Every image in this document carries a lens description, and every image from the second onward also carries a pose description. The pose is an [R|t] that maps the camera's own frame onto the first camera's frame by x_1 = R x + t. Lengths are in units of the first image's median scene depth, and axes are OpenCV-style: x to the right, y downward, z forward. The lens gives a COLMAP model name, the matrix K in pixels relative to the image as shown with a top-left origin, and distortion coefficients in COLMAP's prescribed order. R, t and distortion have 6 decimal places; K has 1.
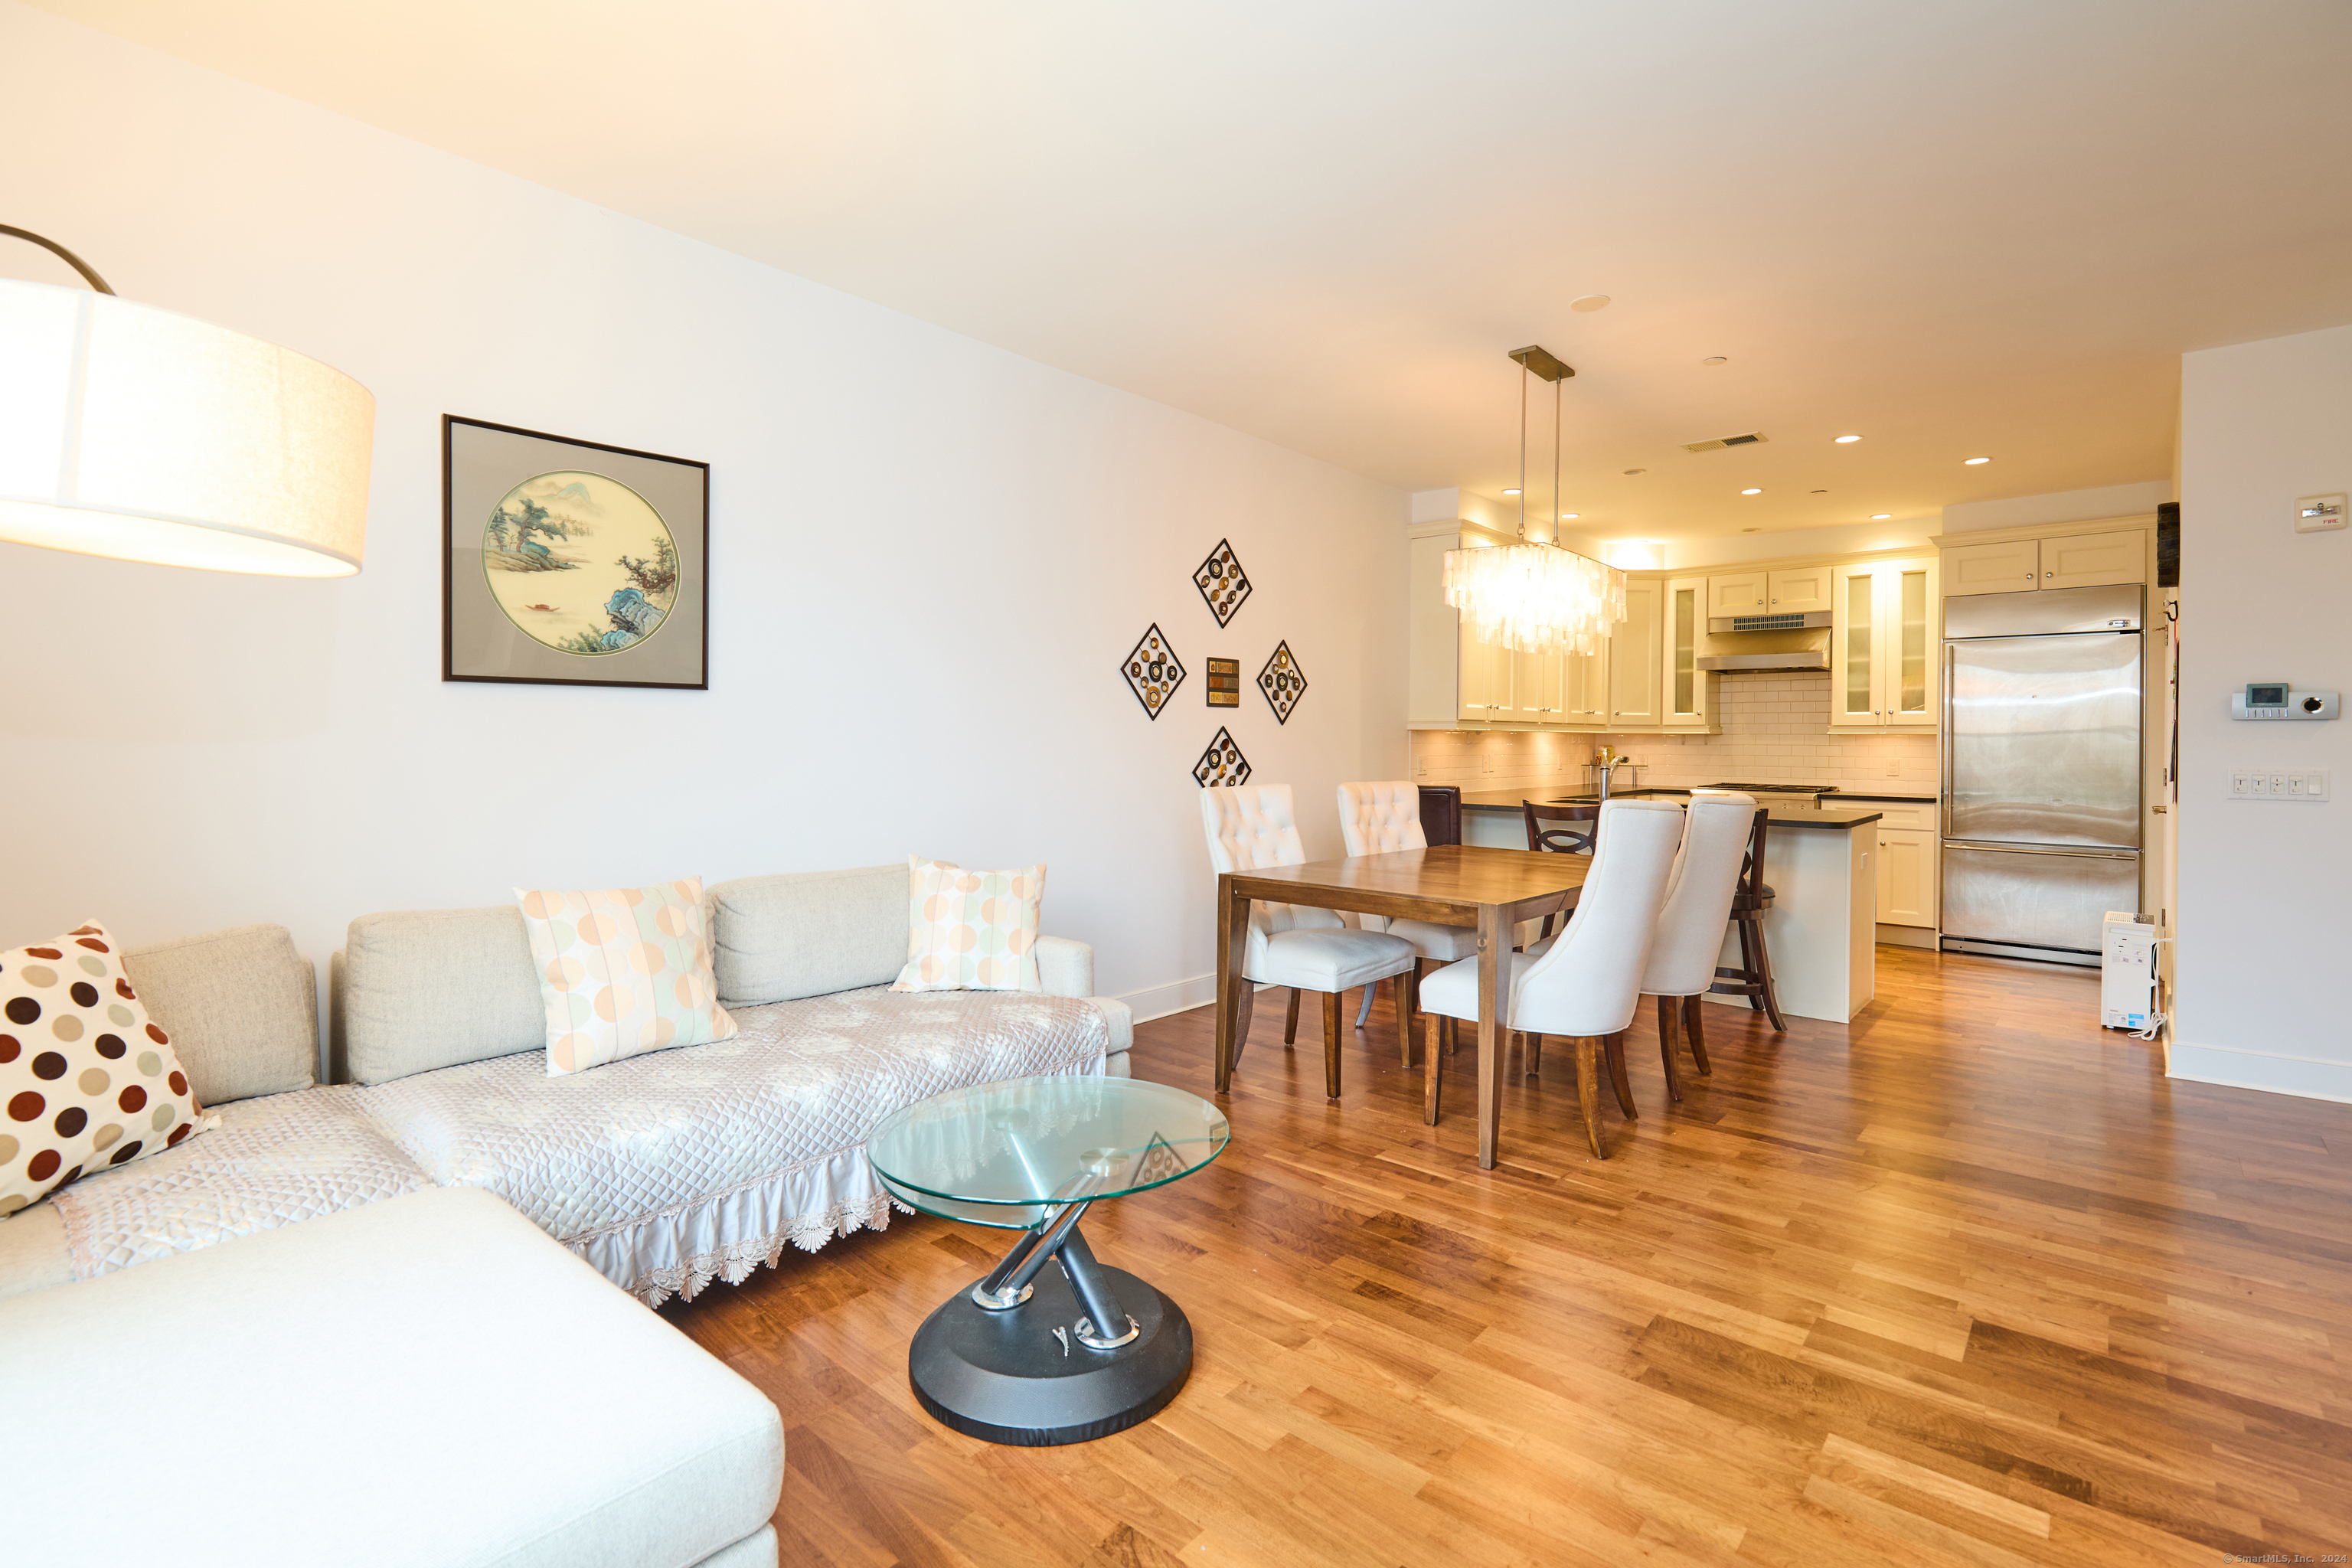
lens RADIAL K [[1079.2, 0, 1177.5], [0, 1079.2, 737.6], [0, 0, 1]] dist [0.004474, -0.000997]
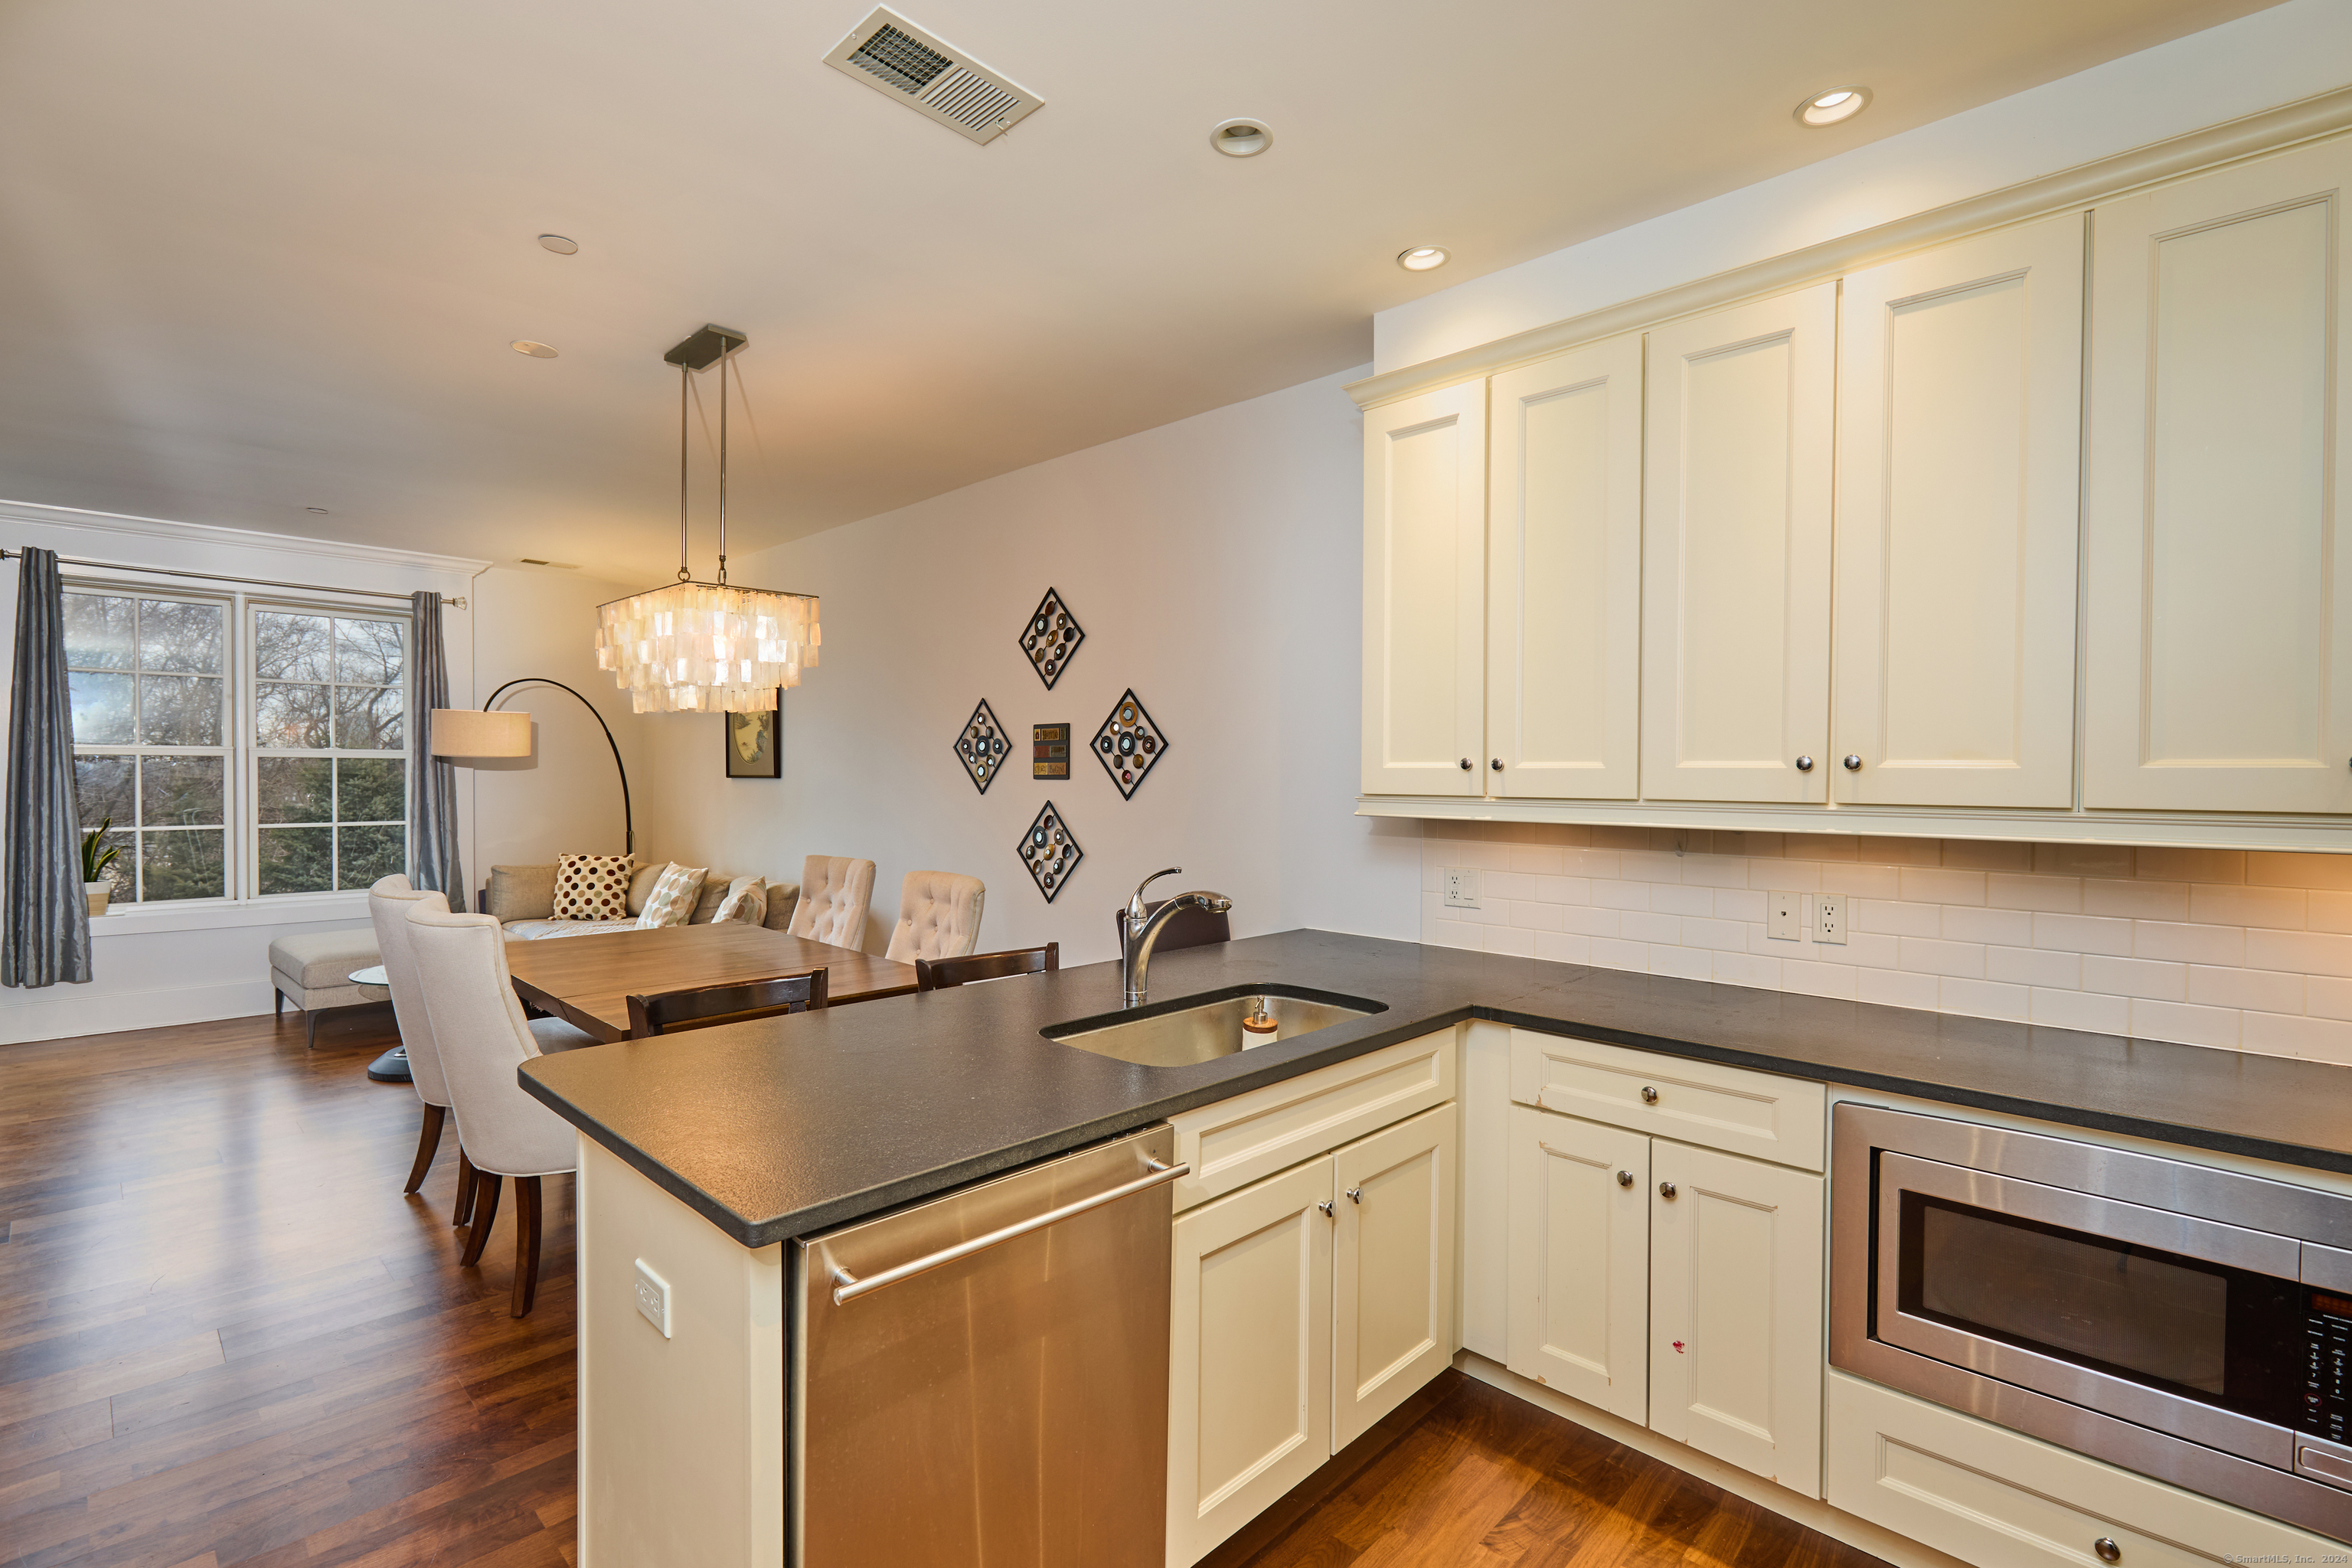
lens RADIAL K [[1079.2, 0, 1178.7], [0, 1079.2, 784.0], [0, 0, 1]] dist [0.004474, -0.000997]
pose [[-0.049306, 0.004376, -0.998774, 0.912830], [-0.004514, 0.999979, 0.004604, -0.028738], [0.998774, 0.004736, -0.049286, 1.141659]]
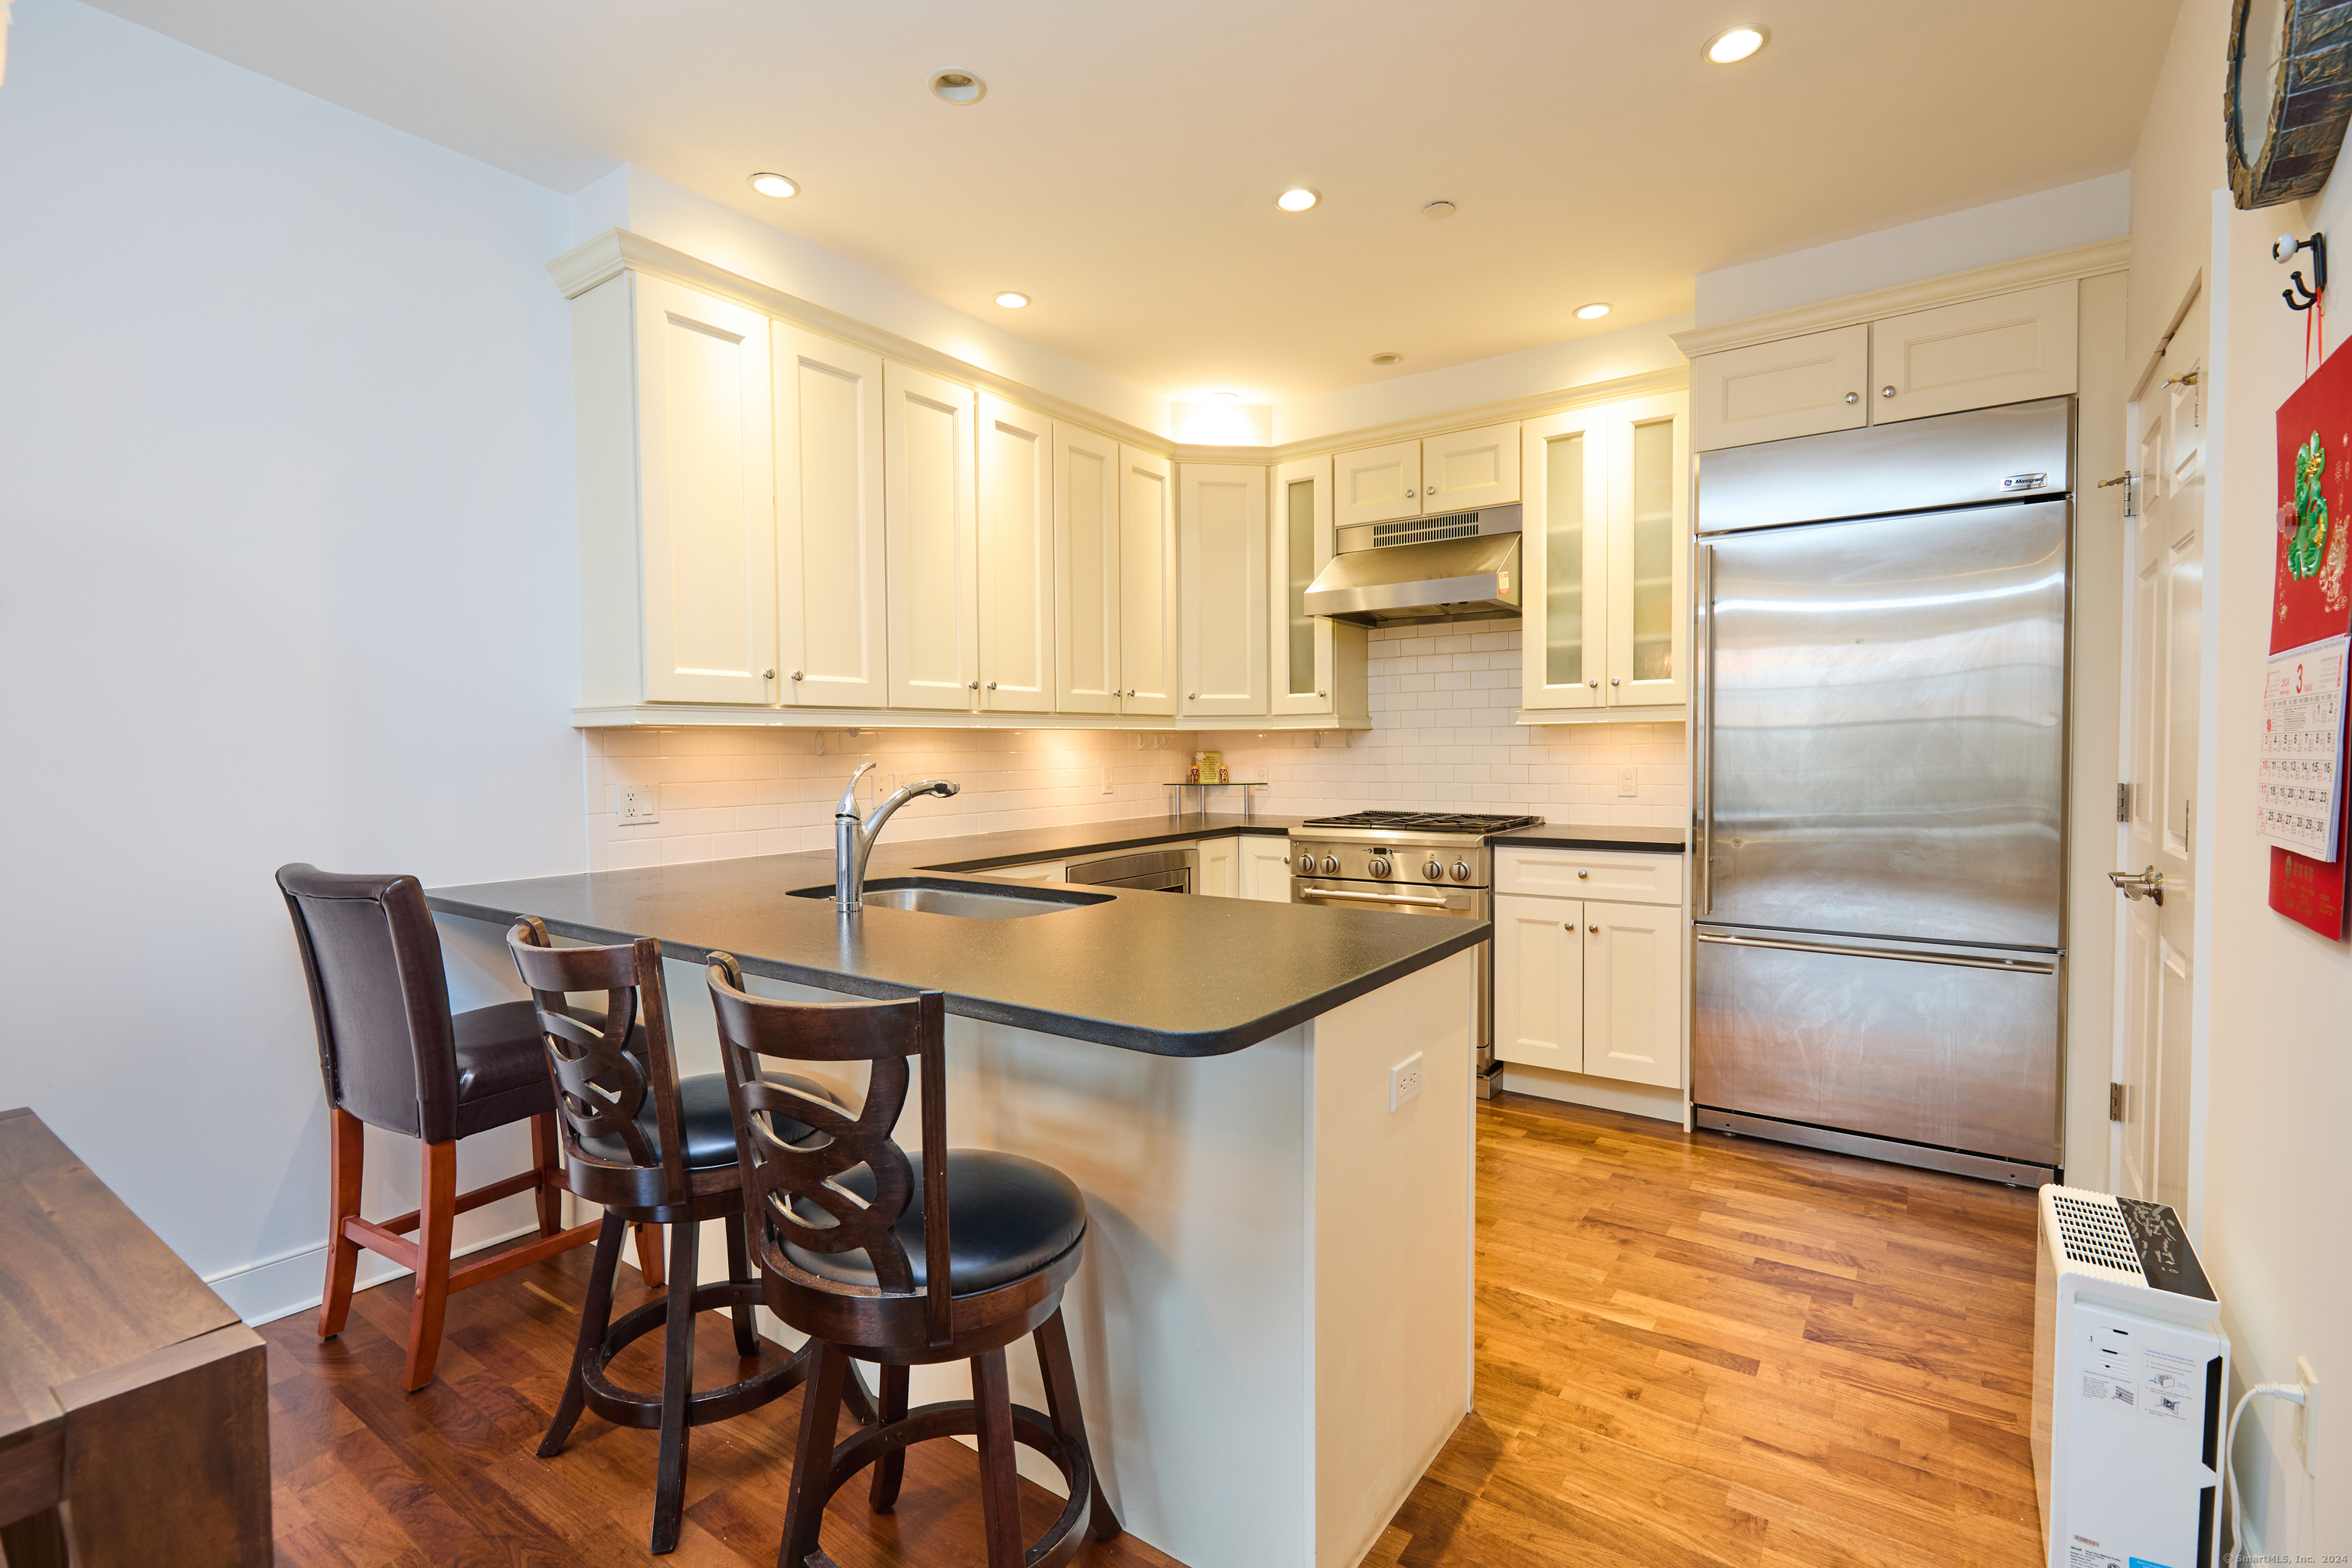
lens RADIAL K [[1079.2, 0, 1179.9], [0, 1079.2, 779.6], [0, 0, 1]] dist [0.004474, -0.000997]
pose [[0.993434, -0.020085, 0.112634, 0.501441], [0.016551, 0.999343, 0.032231, 0.005238], [-0.113207, -0.030155, 0.993114, 0.637455]]
